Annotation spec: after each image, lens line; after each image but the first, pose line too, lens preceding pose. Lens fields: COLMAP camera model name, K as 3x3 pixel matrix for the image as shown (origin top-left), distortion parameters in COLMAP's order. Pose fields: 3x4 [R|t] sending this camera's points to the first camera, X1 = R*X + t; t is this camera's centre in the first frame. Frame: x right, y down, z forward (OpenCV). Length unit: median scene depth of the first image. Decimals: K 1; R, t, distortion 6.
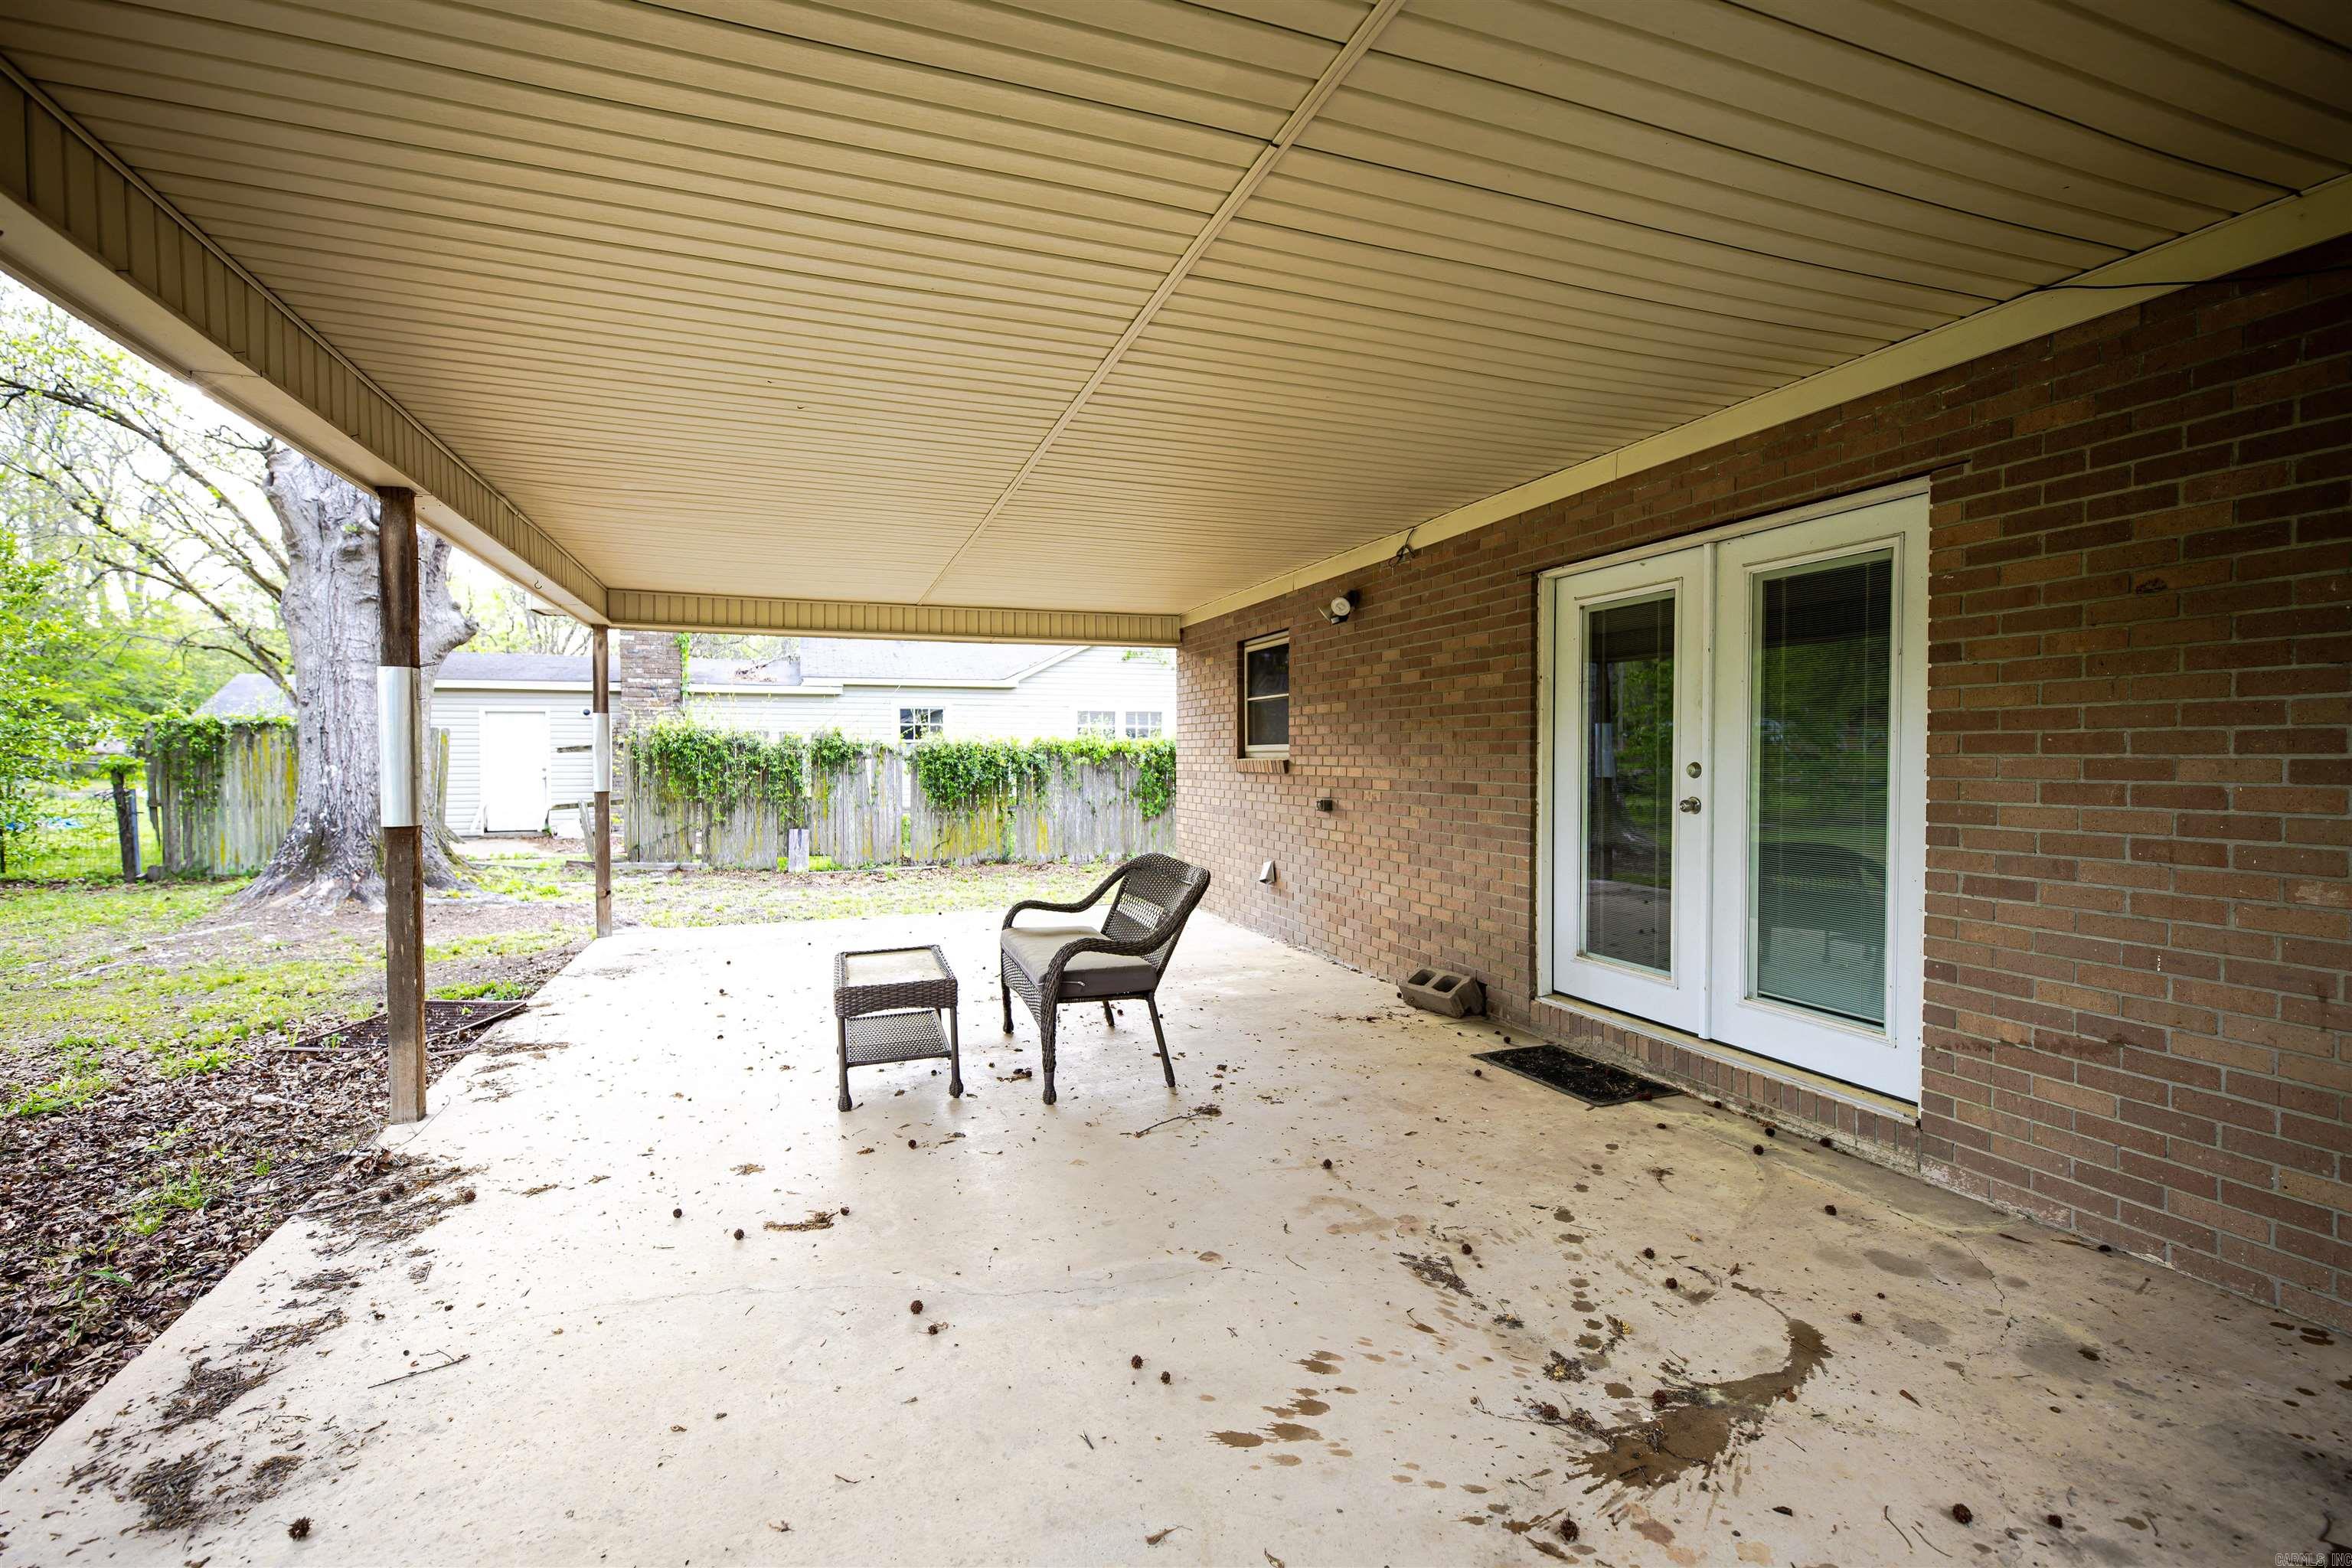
lens RADIAL K [[1038.6, 0, 1176.4], [0, 1038.6, 787.2], [0, 0, 1]] dist [0.002466, -0.000450]
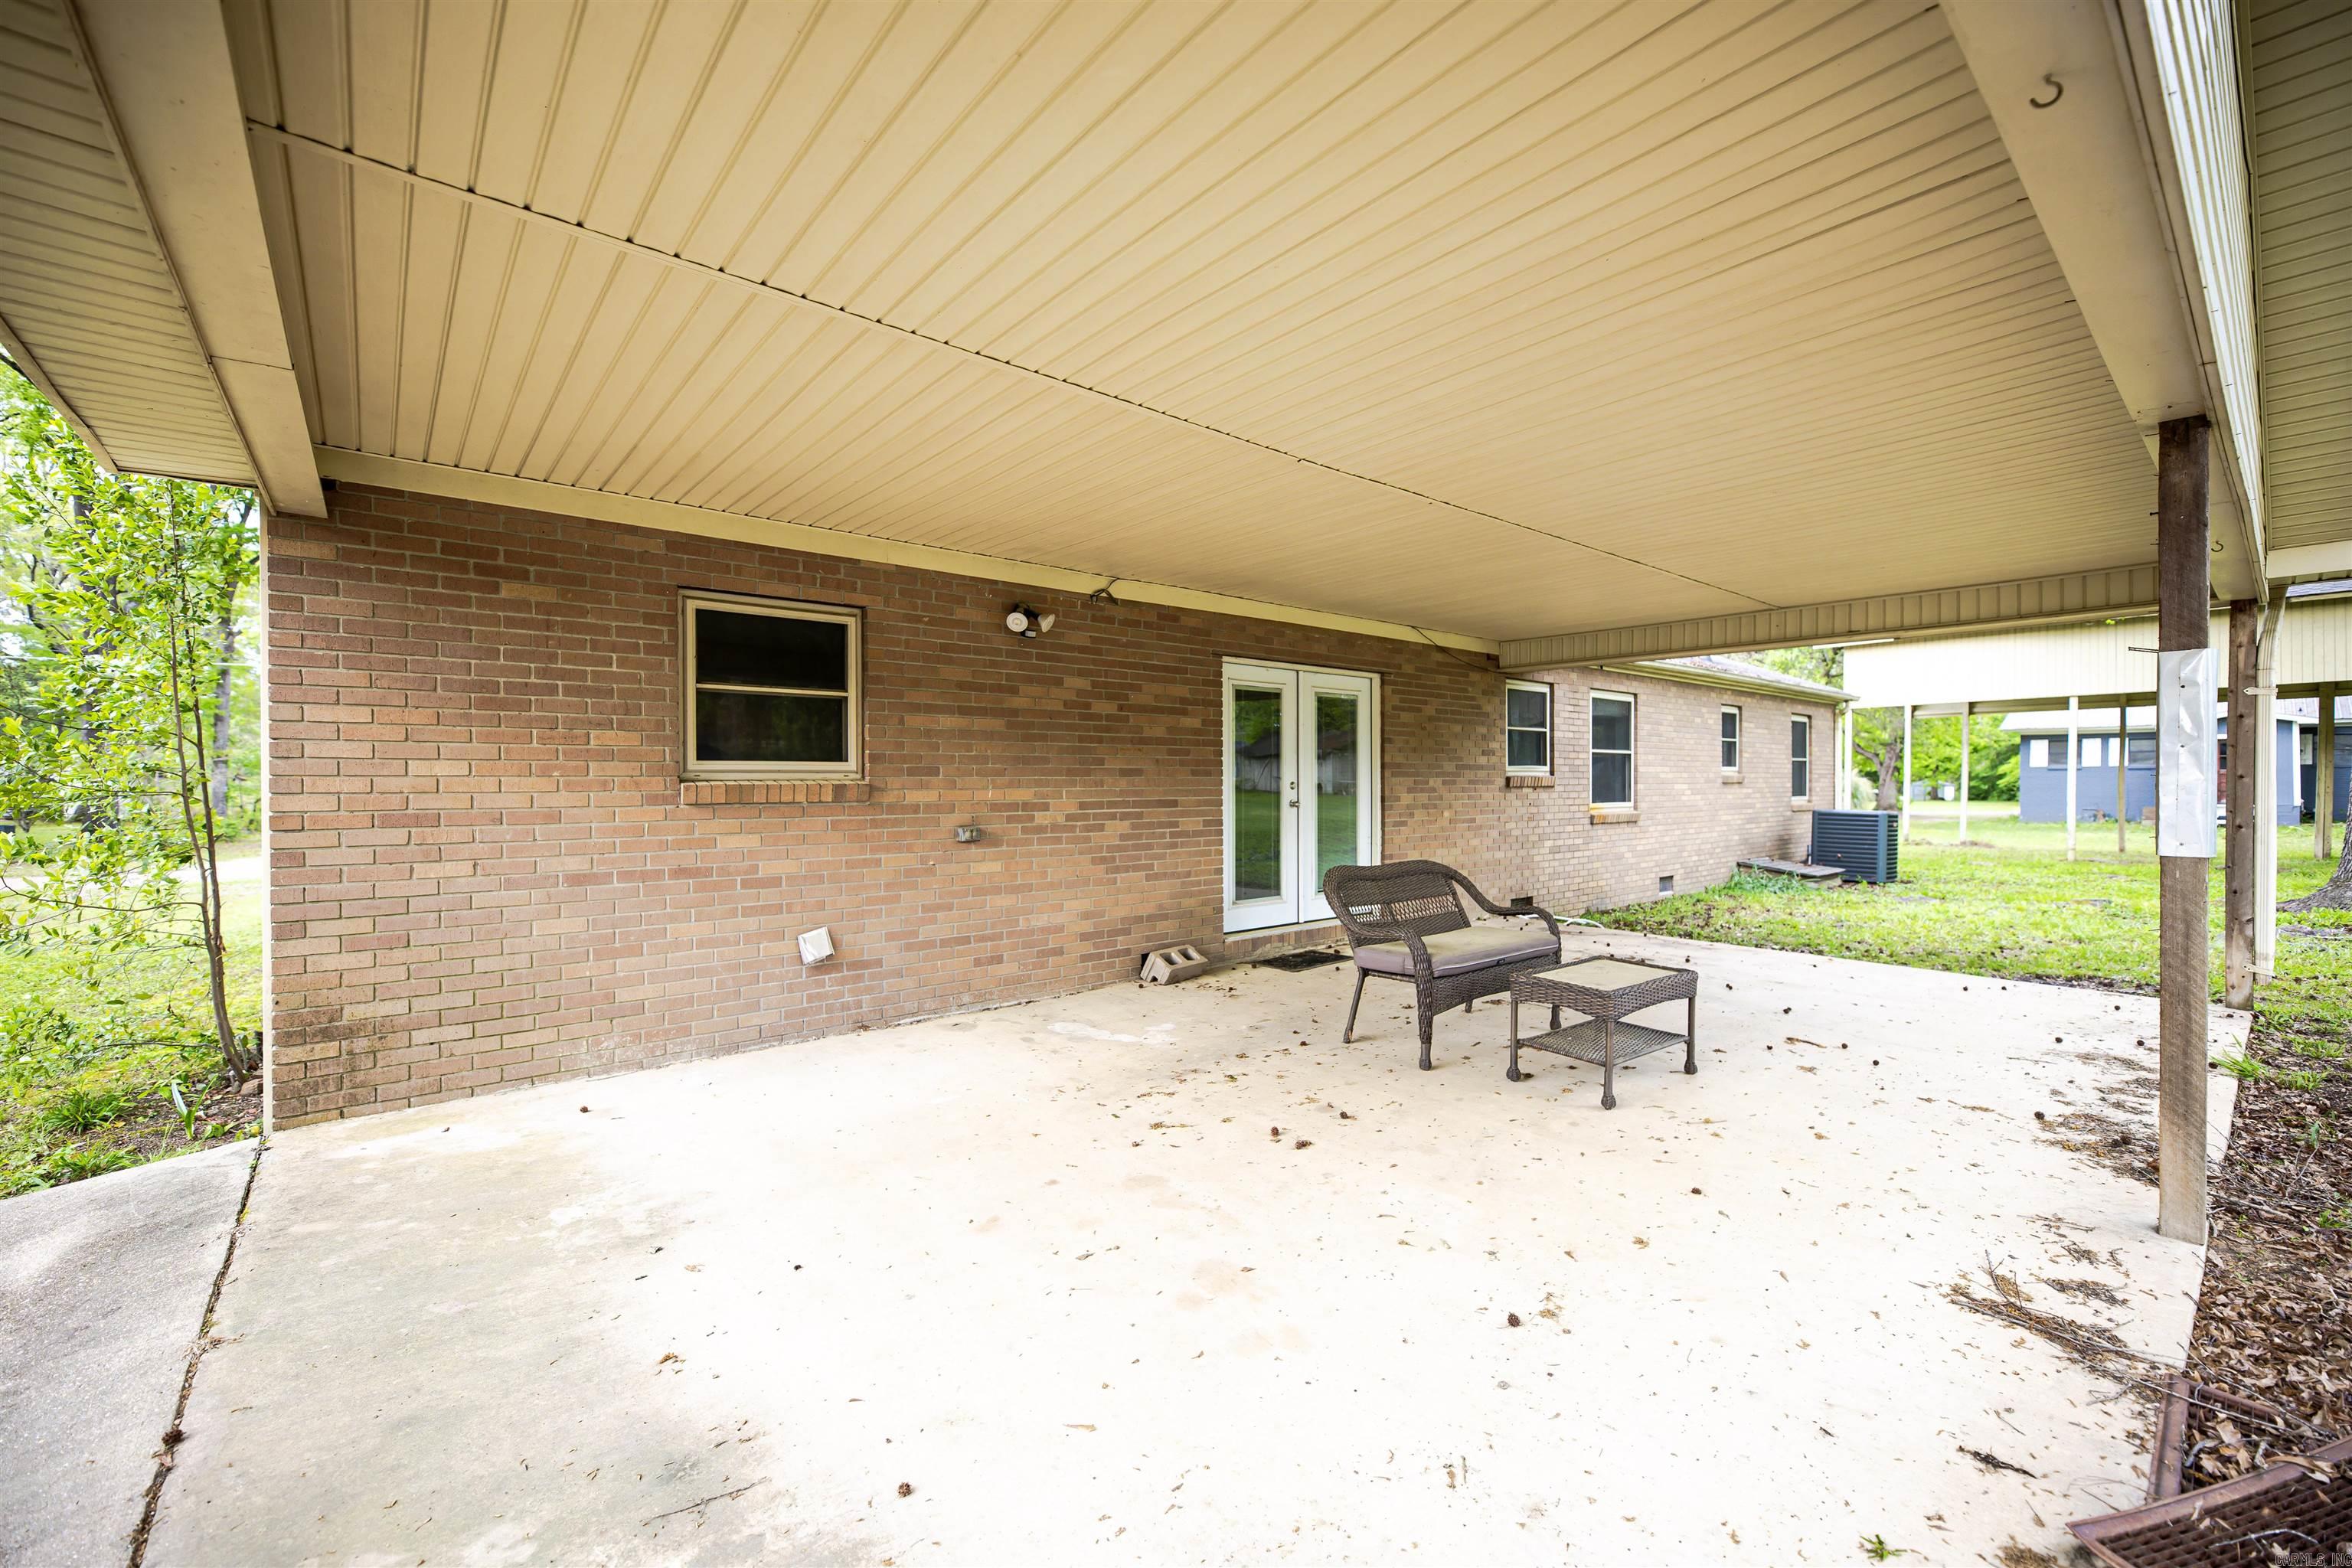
lens RADIAL K [[947.0, 0, 1163.3], [0, 947.0, 790.2], [0, 0, 1]] dist [-0.001741, -0.000109]
pose [[-0.336136, -0.006337, 0.941792, -0.857930], [0.032333, 0.999310, 0.018264, -0.038075], [-0.941258, 0.036590, -0.335699, 1.454497]]
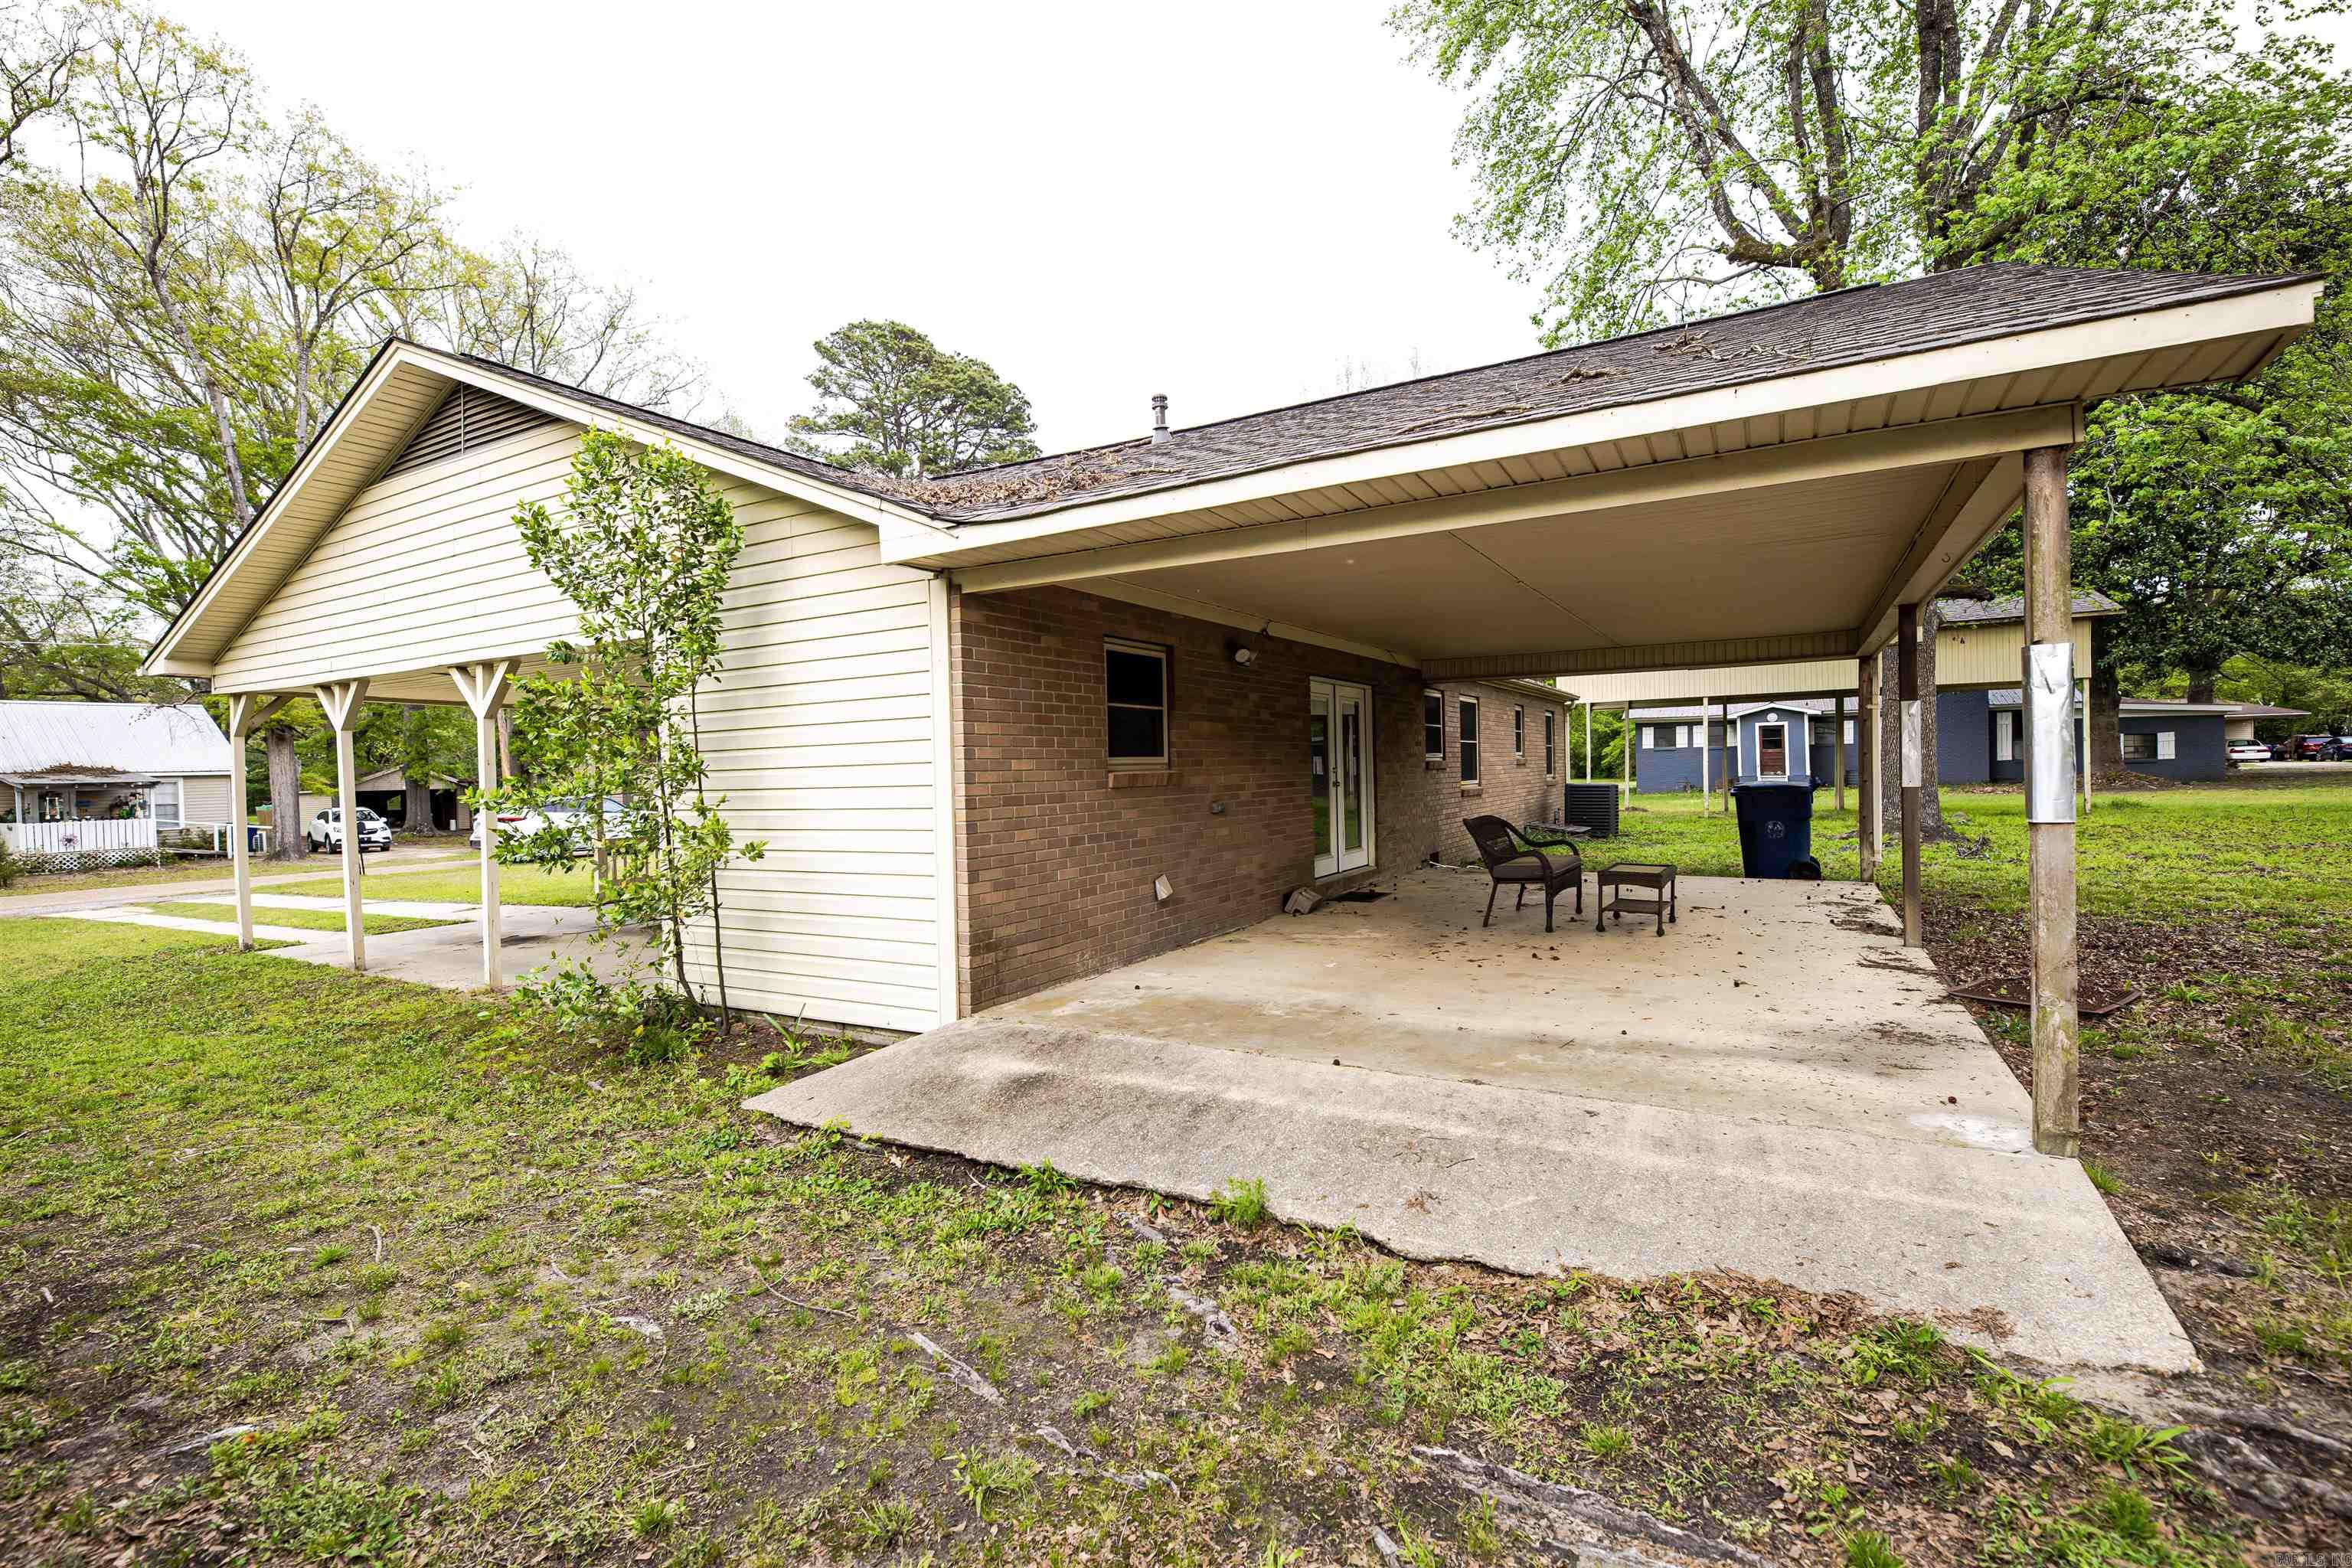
lens RADIAL K [[1038.6, 0, 1181.9], [0, 1038.6, 780.0], [0, 0, 1]] dist [0.002466, -0.000450]
pose [[-0.642304, 0.008877, 0.766399, -0.990009], [0.048538, 0.998397, 0.029115, -0.068603], [-0.764912, 0.055900, -0.641705, 2.364420]]
